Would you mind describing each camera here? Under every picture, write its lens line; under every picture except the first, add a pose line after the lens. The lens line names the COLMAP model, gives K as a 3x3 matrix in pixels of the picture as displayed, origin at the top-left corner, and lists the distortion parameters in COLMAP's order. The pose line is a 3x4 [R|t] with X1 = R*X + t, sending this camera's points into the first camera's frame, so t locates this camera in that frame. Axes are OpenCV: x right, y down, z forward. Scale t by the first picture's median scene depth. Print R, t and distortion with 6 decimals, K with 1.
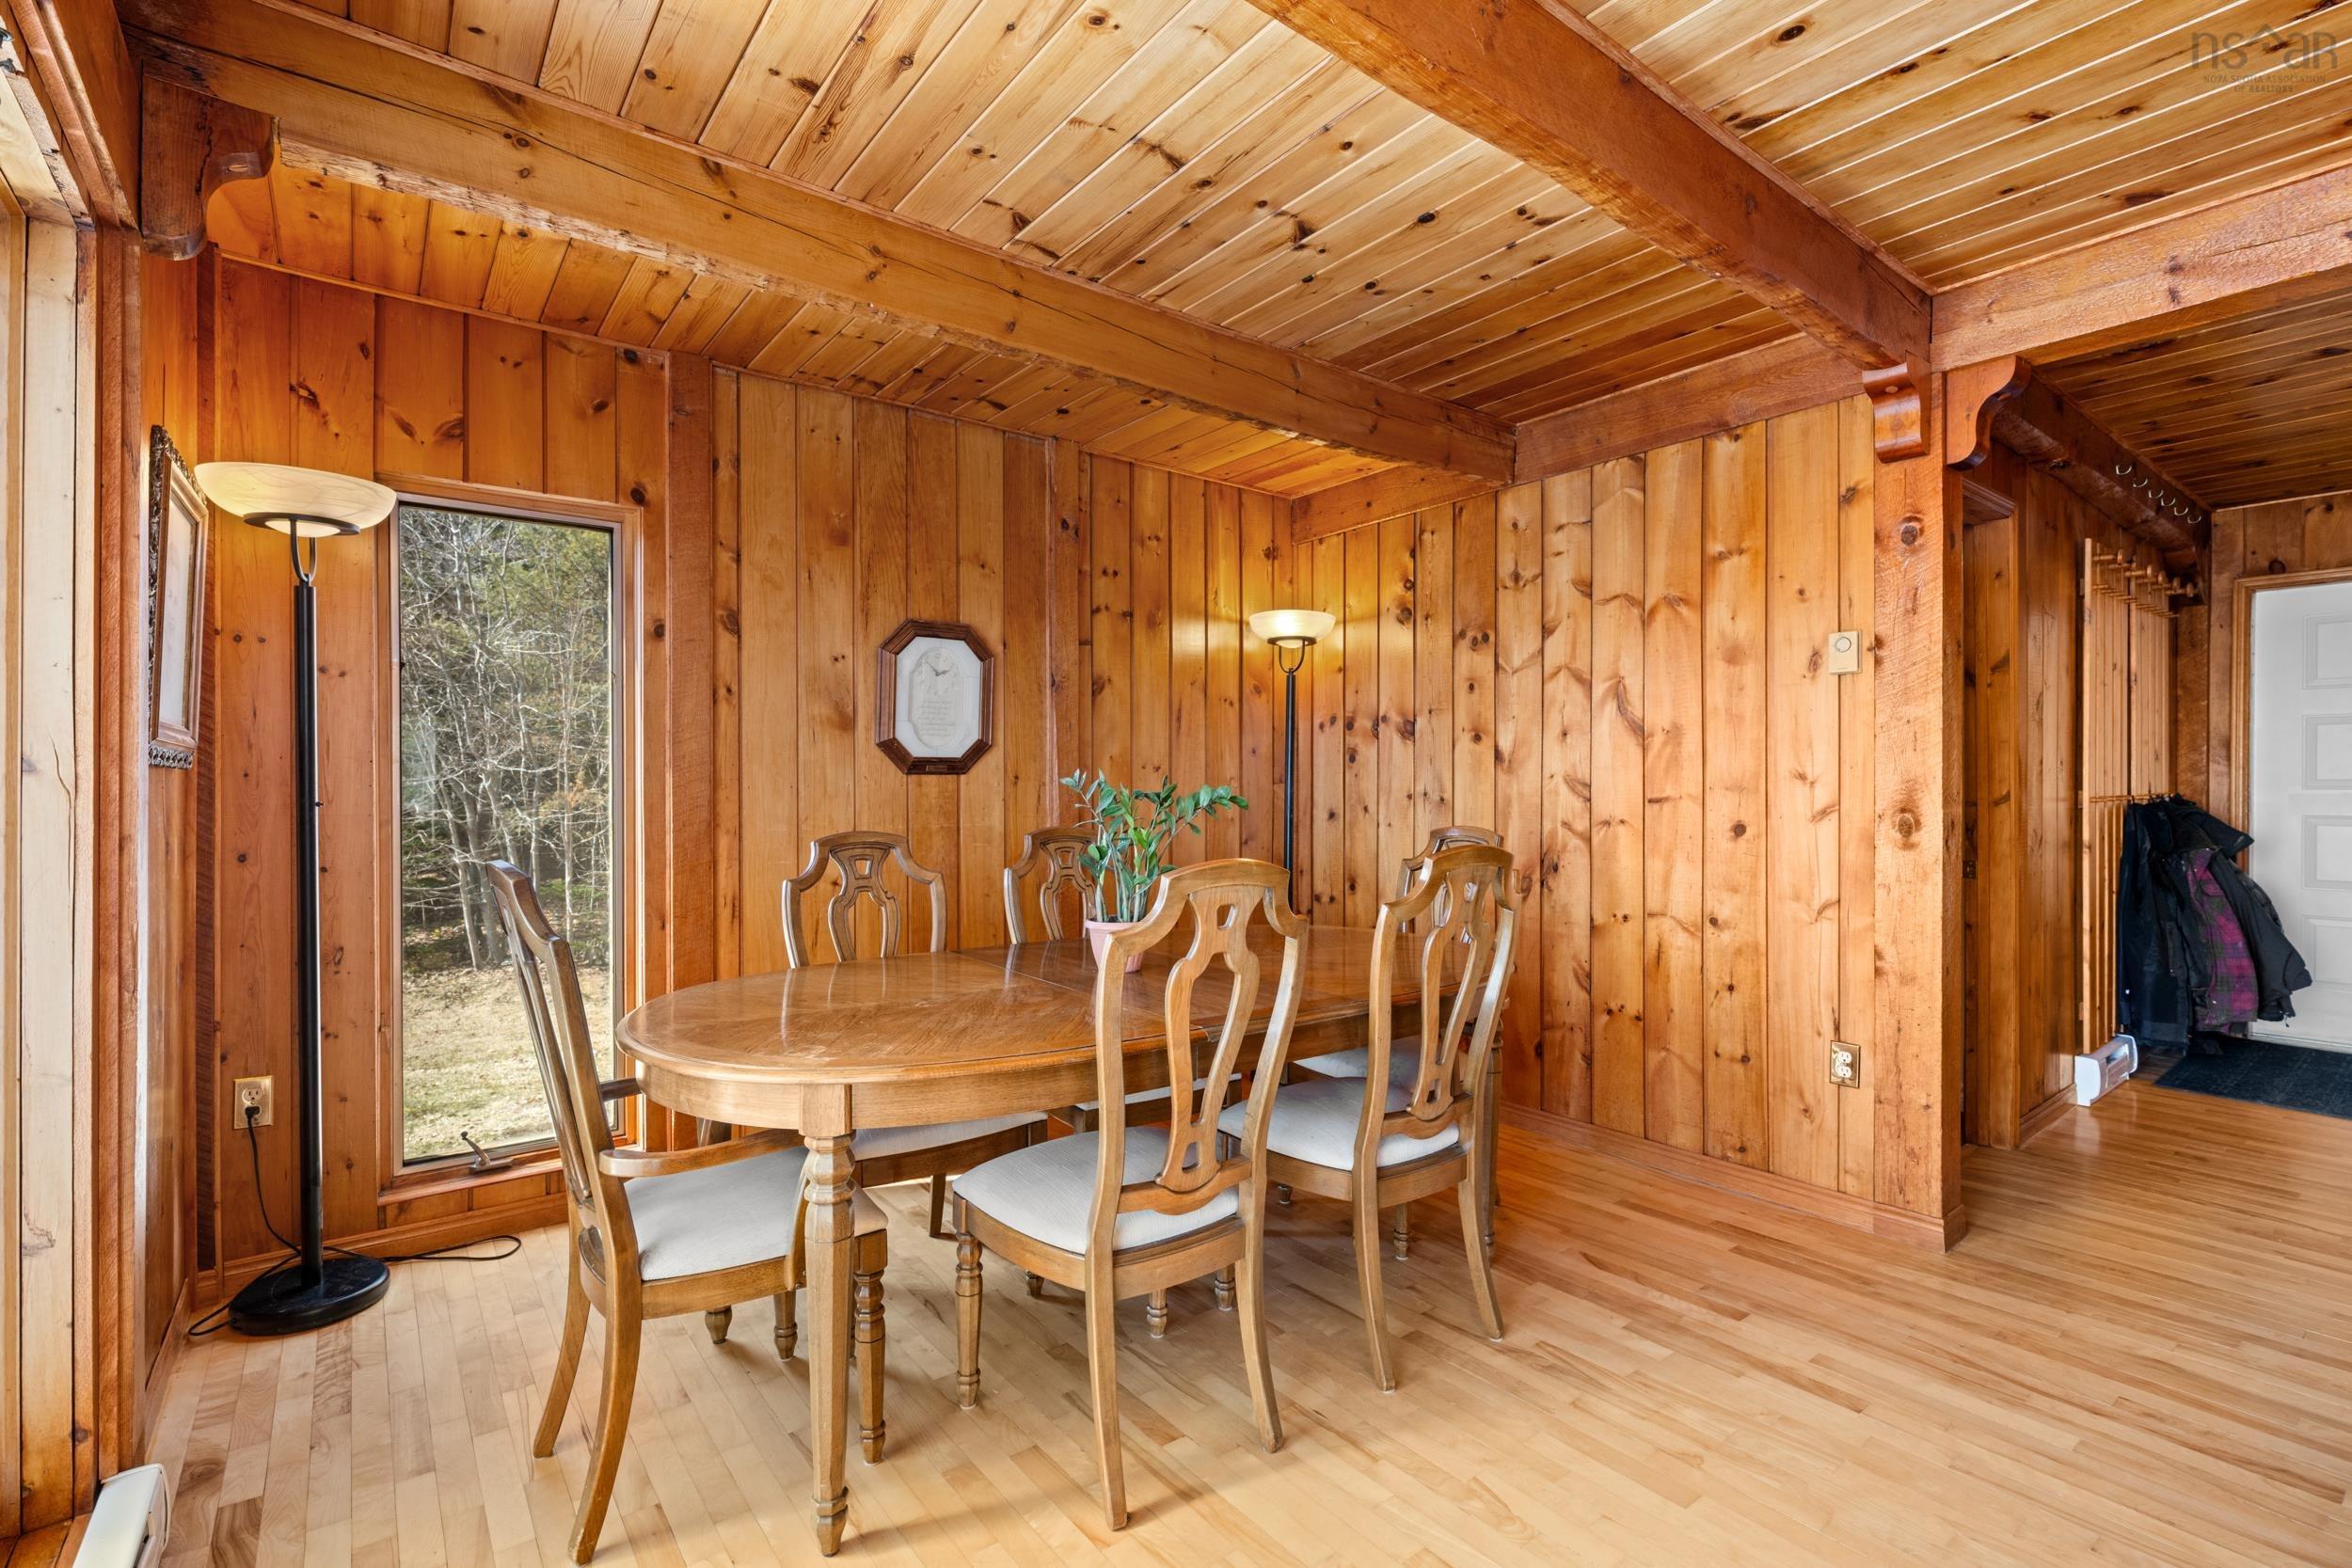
lens RADIAL K [[1053.6, 0, 1176.0], [0, 1053.6, 784.0], [0, 0, 1]] dist [0.000908, 0.000021]
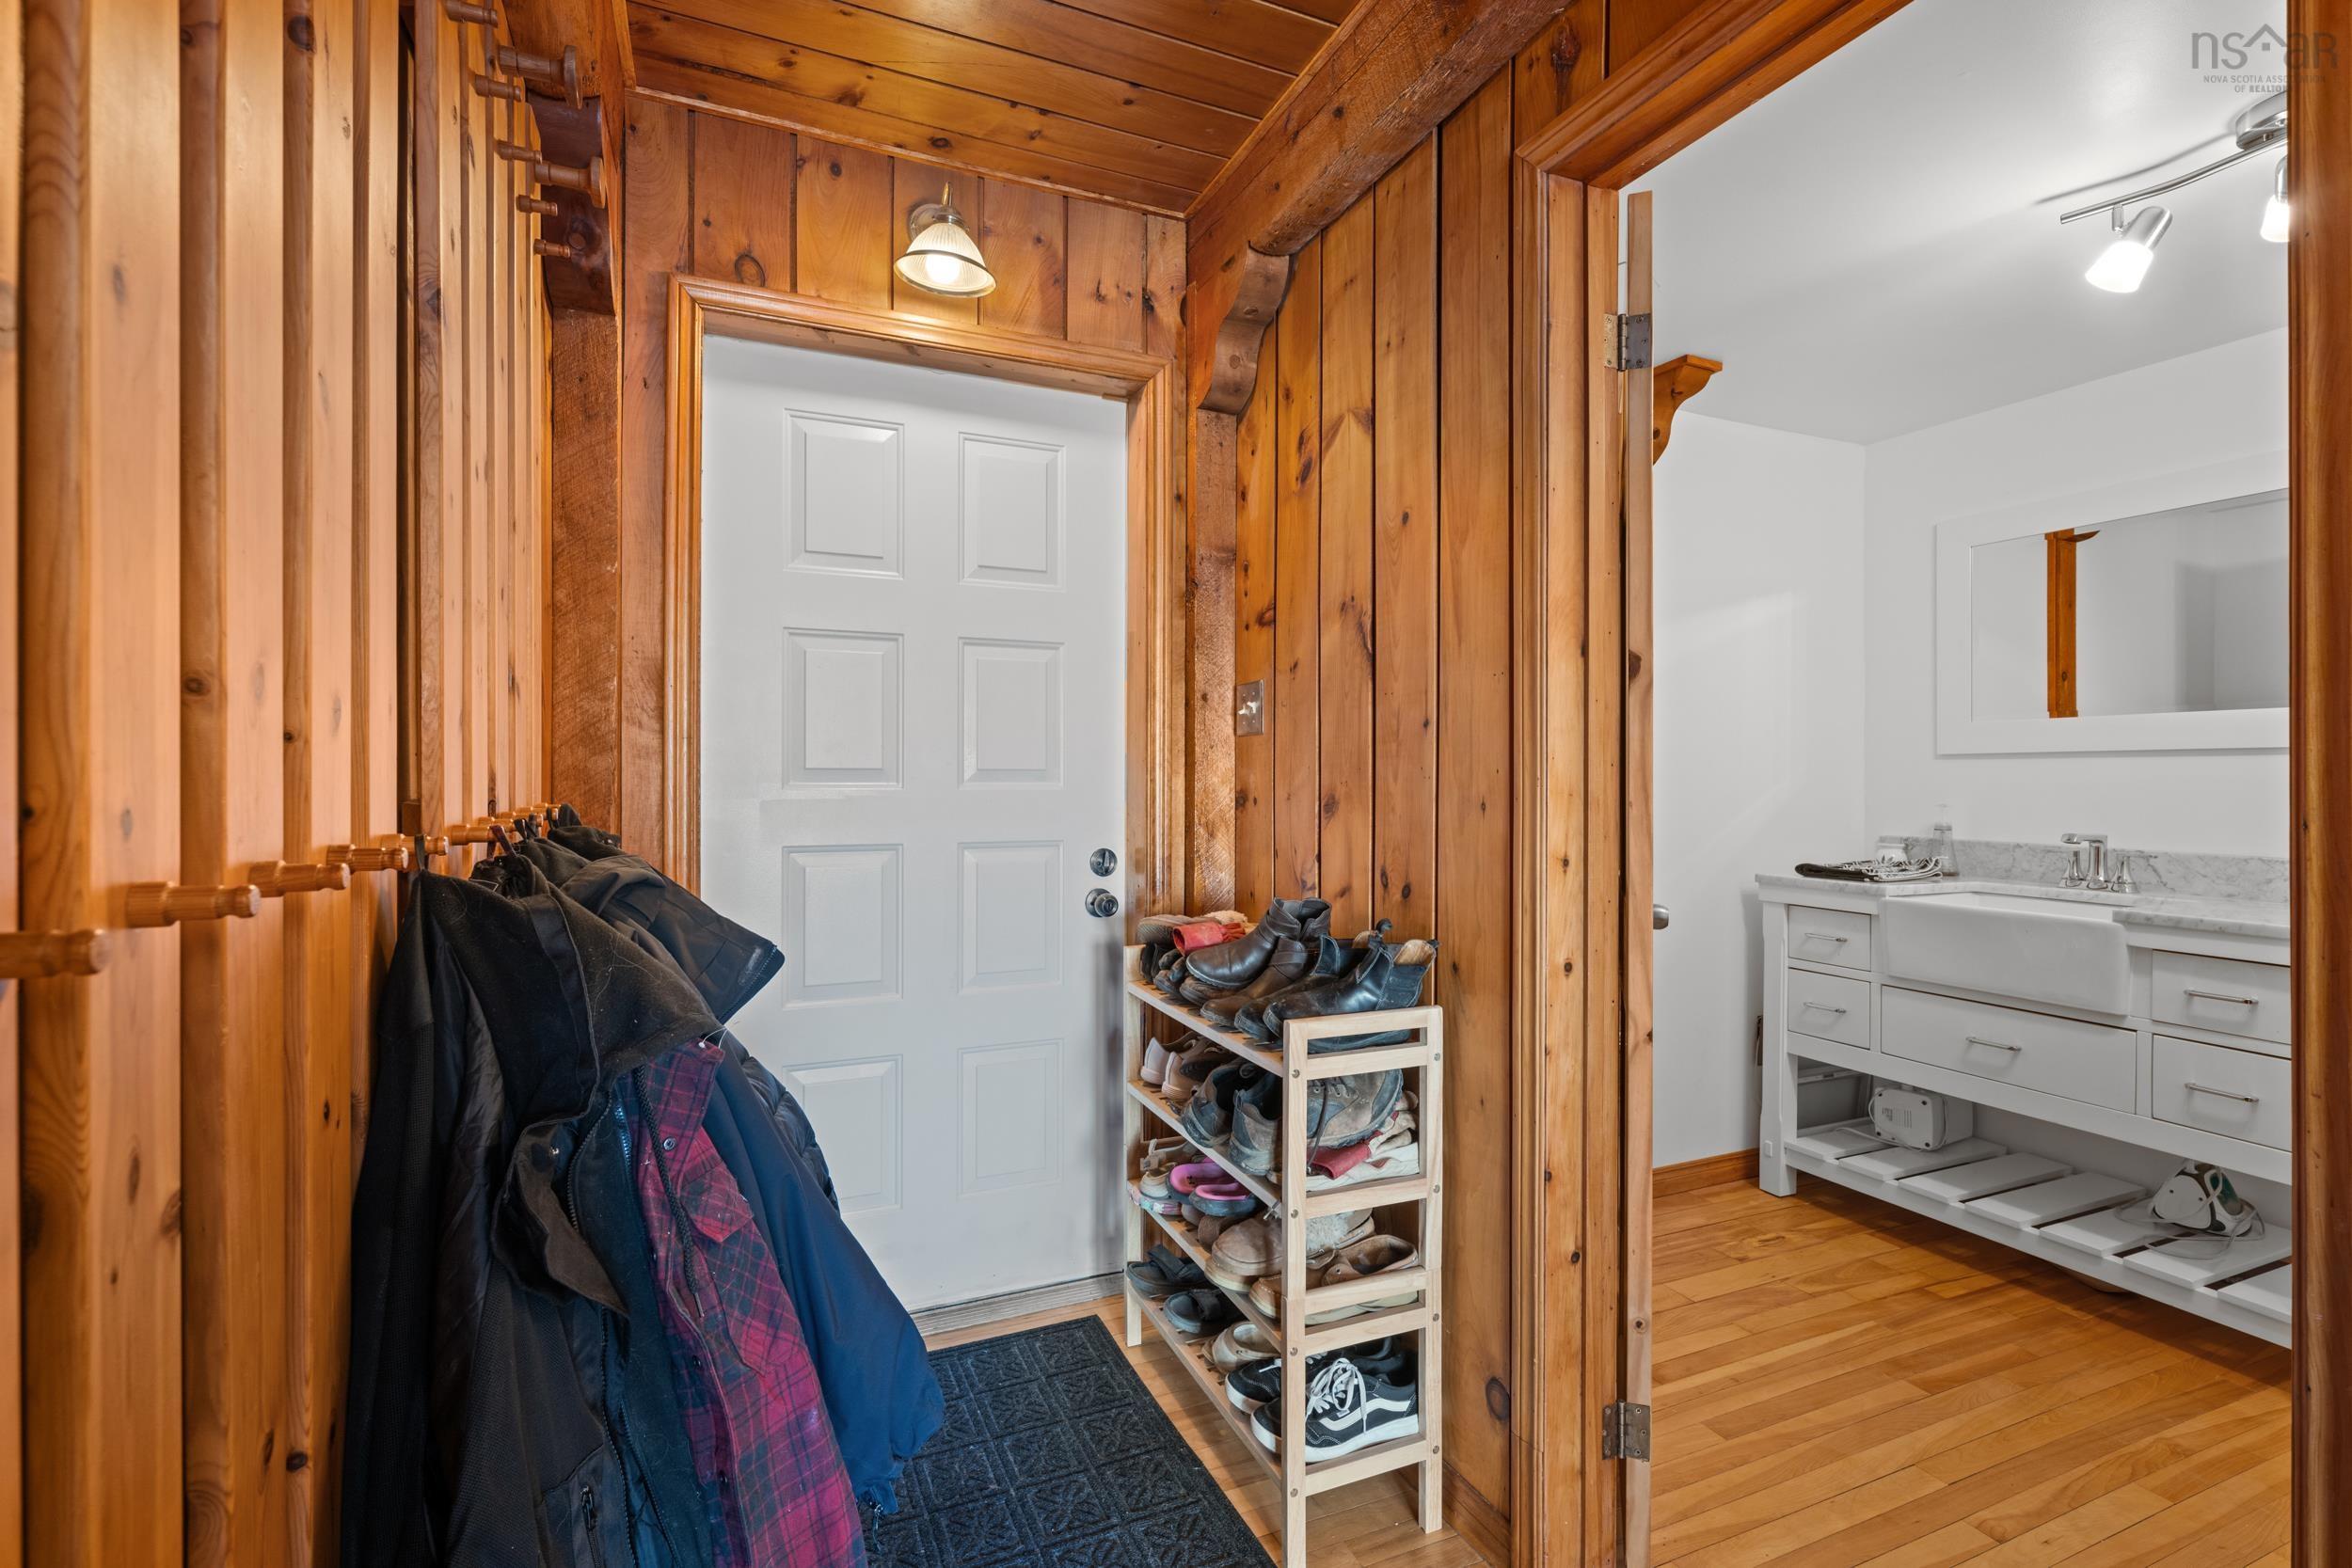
lens RADIAL K [[1053.6, 0, 1176.0], [0, 1053.6, 784.0], [0, 0, 1]] dist [0.000908, 0.000021]
pose [[0.245725, -0.006870, 0.969315, 0.667980], [-0.002365, 0.999968, 0.007687, -0.000757], [-0.969337, -0.004181, 0.245701, 0.724258]]
